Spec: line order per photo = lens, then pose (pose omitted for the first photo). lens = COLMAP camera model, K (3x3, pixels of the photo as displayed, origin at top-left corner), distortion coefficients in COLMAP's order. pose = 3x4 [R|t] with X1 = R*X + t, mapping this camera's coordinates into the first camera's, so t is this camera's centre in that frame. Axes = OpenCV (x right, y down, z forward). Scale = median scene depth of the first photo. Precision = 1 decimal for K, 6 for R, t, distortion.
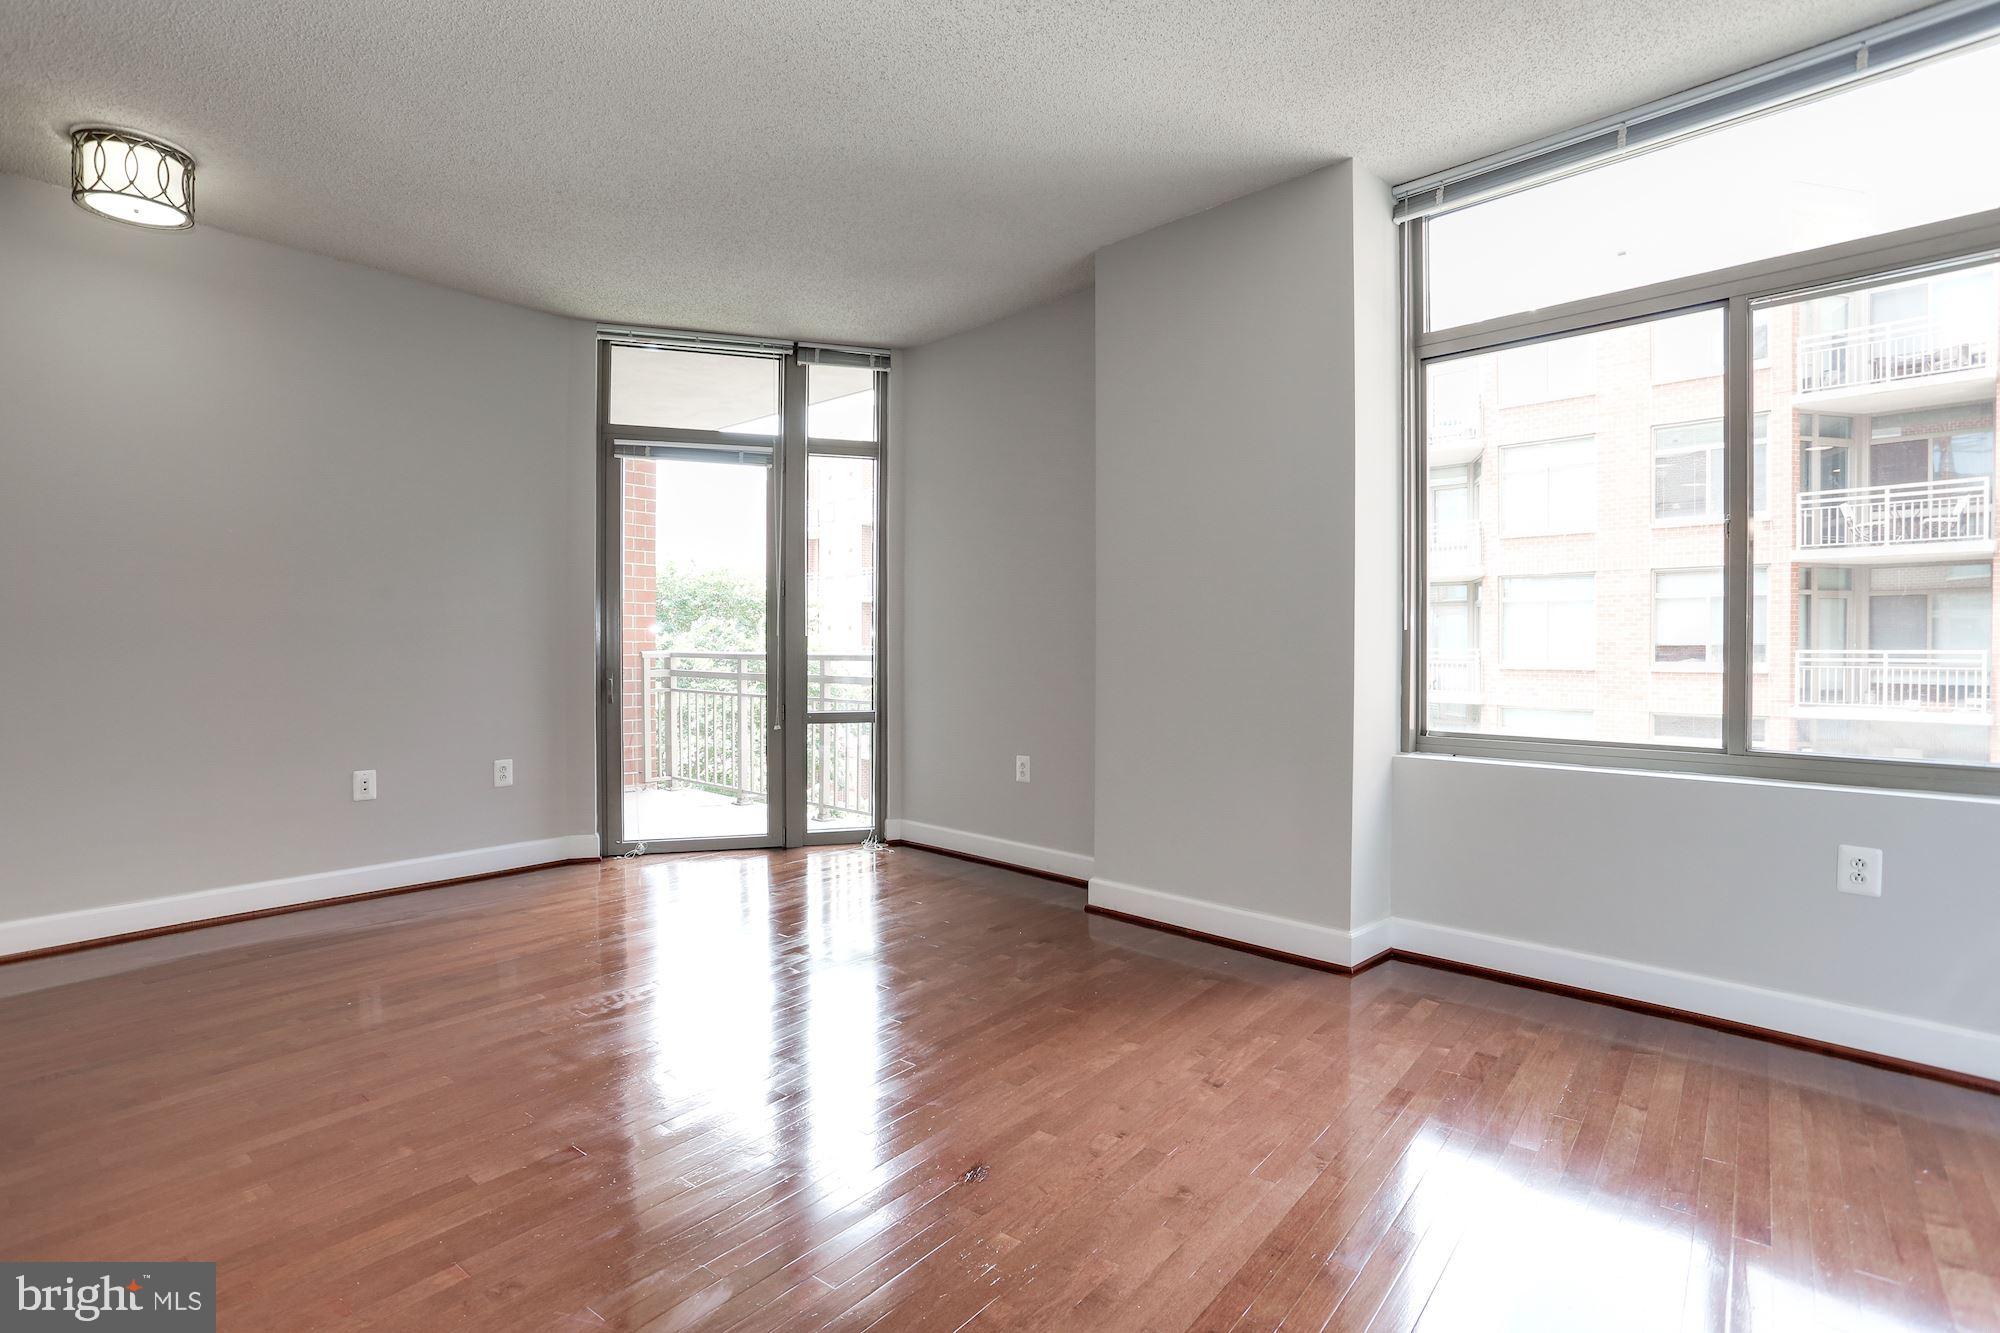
lens RADIAL K [[991.0, 0, 998.7], [0, 991.0, 665.1], [0, 0, 1]] dist [-0.064480, 0.032744]
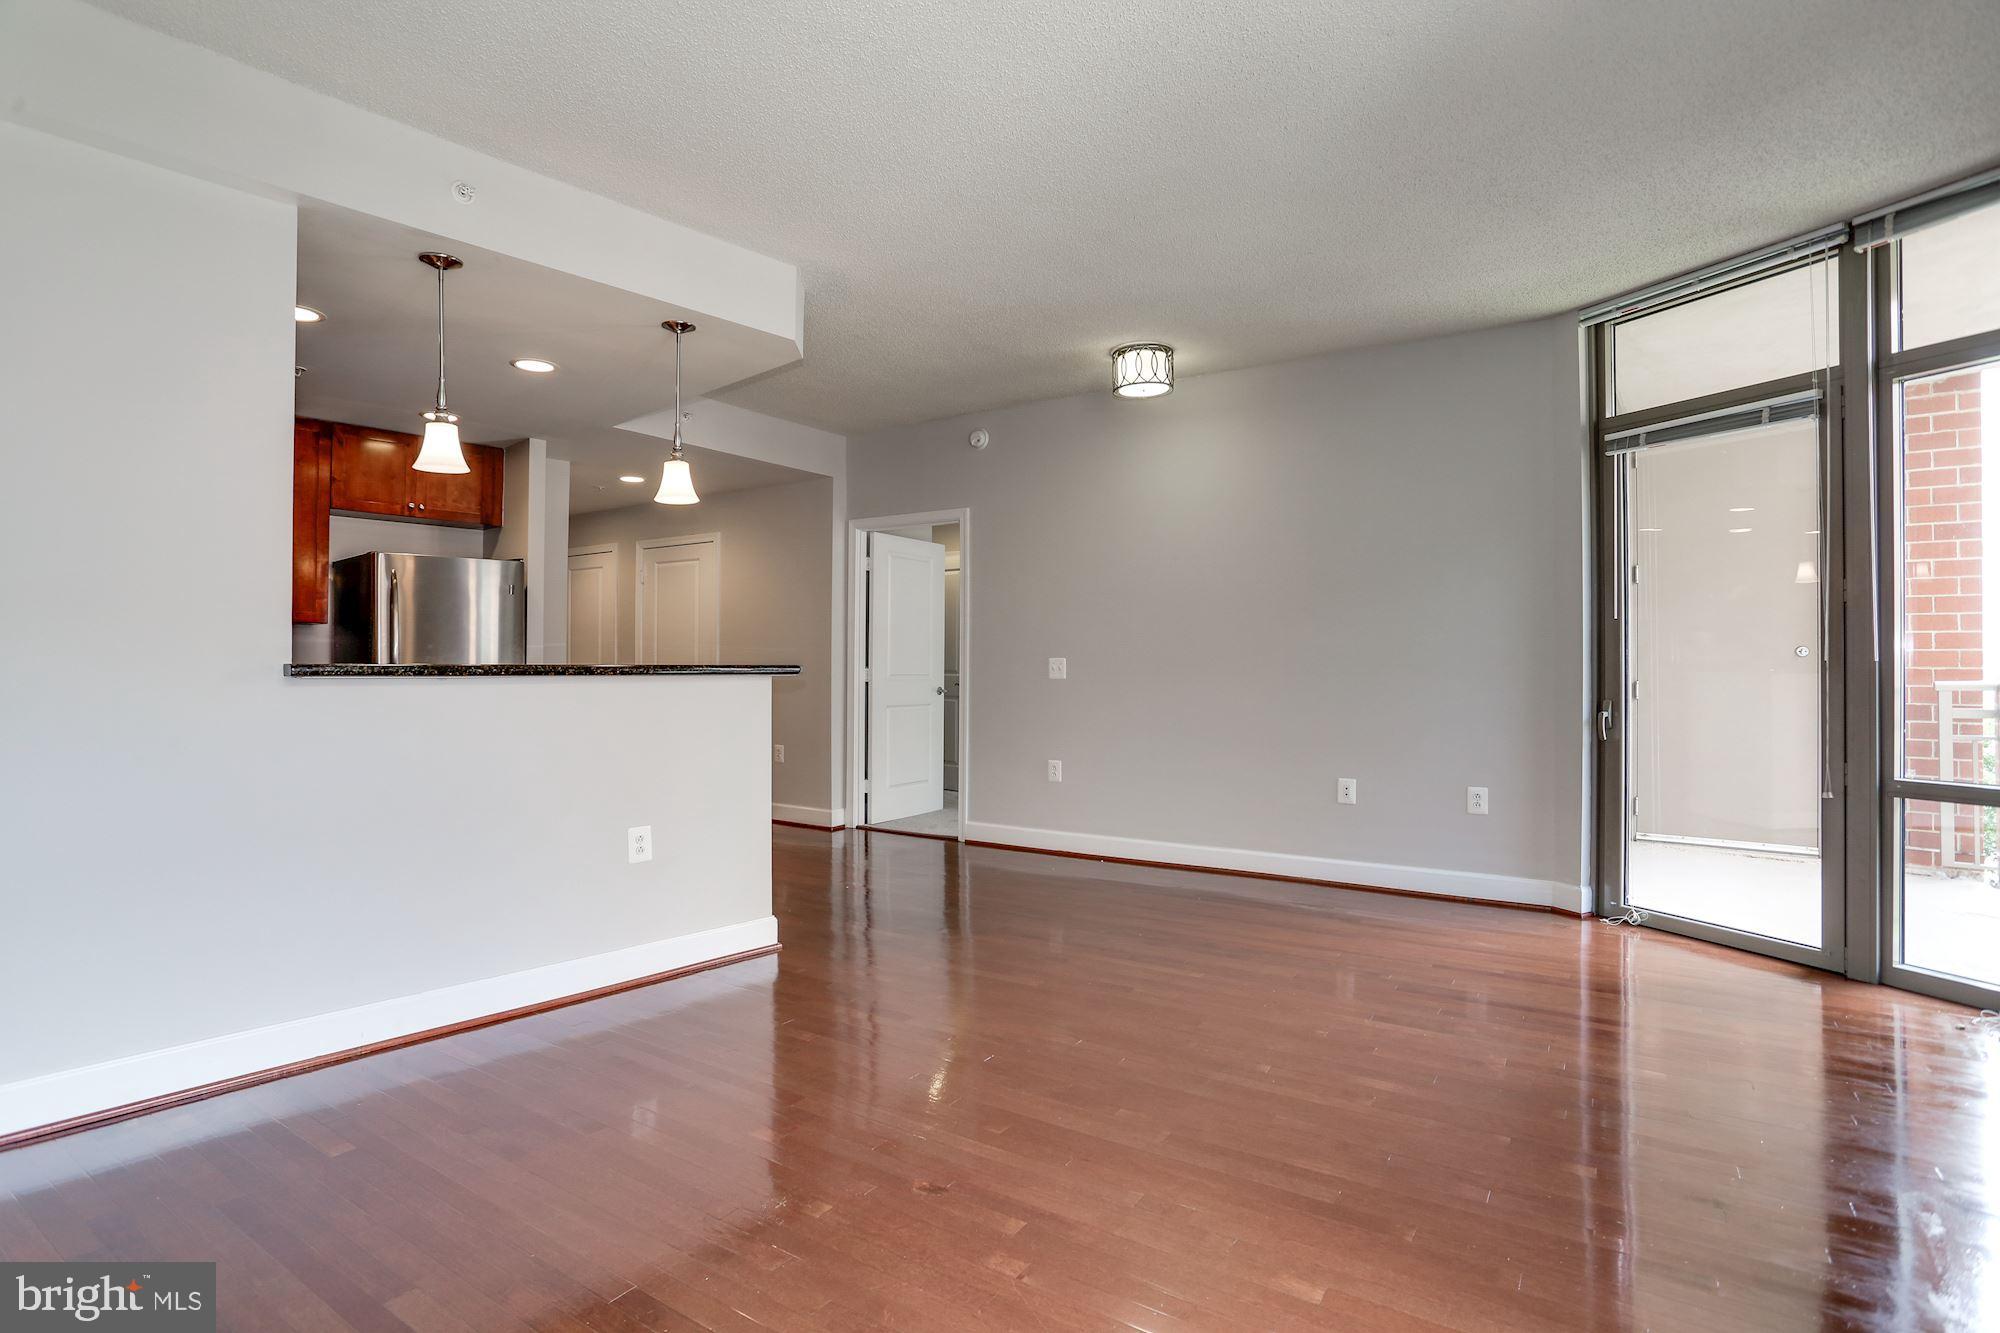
lens RADIAL K [[991.0, 0, 998.7], [0, 991.0, 665.1], [0, 0, 1]] dist [-0.064480, 0.032744]
pose [[0.081764, -0.006052, -0.996633, 0.414803], [-0.021257, 0.999743, -0.007815, -0.008876], [0.996425, 0.021825, 0.081614, 0.396178]]
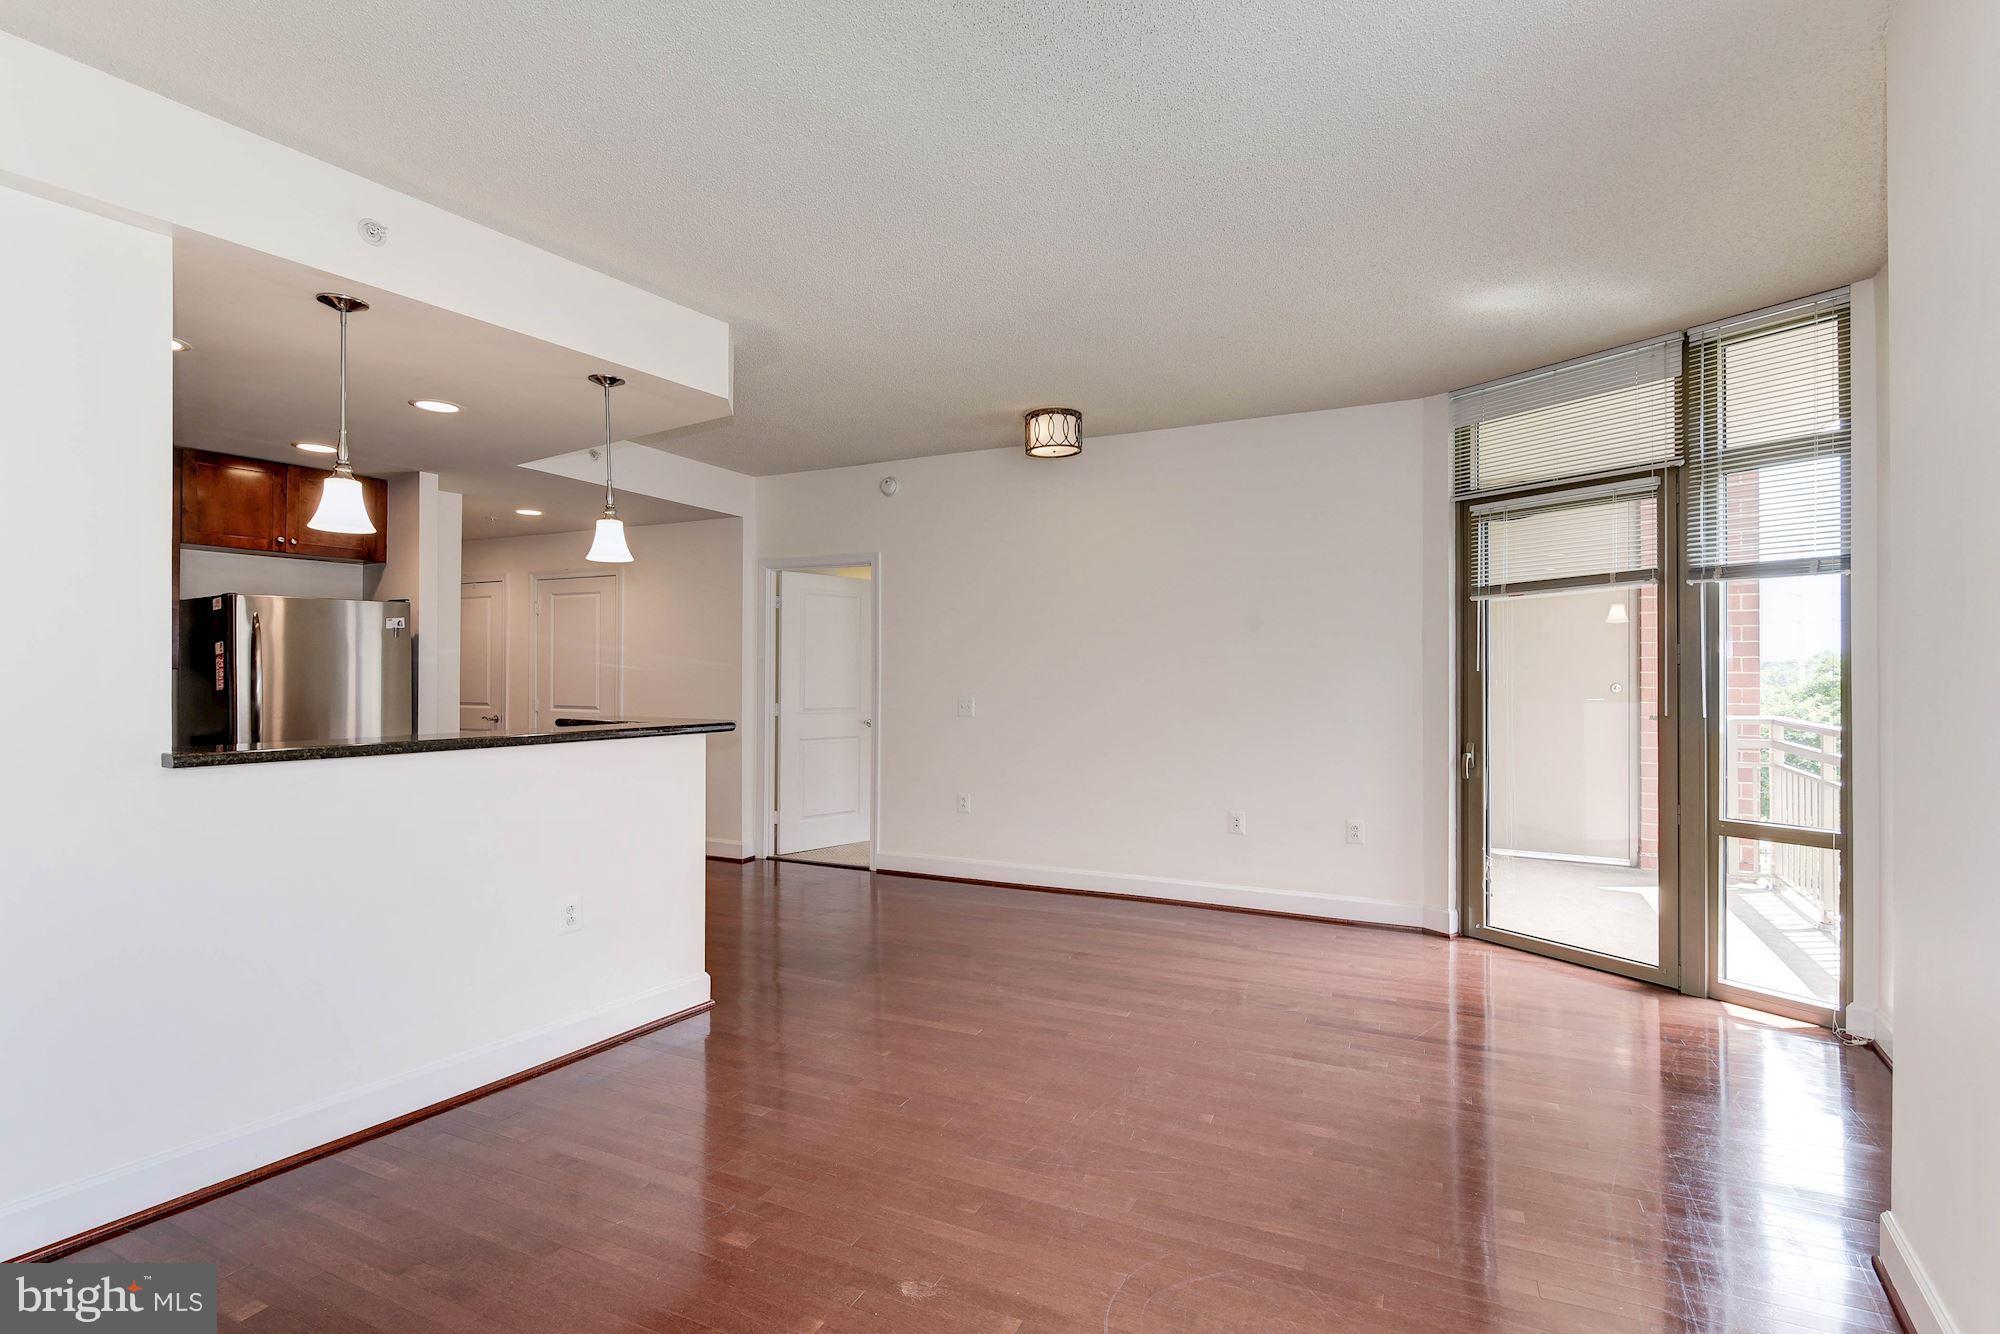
lens RADIAL K [[918.0, 0, 1000.0], [0, 918.0, 667.0], [0, 0, 1]] dist [0.021580, -0.018190]
pose [[0.227260, -0.005250, -0.973820, 0.387429], [-0.018623, 0.999779, -0.009736, -0.054076], [0.973656, 0.020348, 0.227112, 0.340202]]
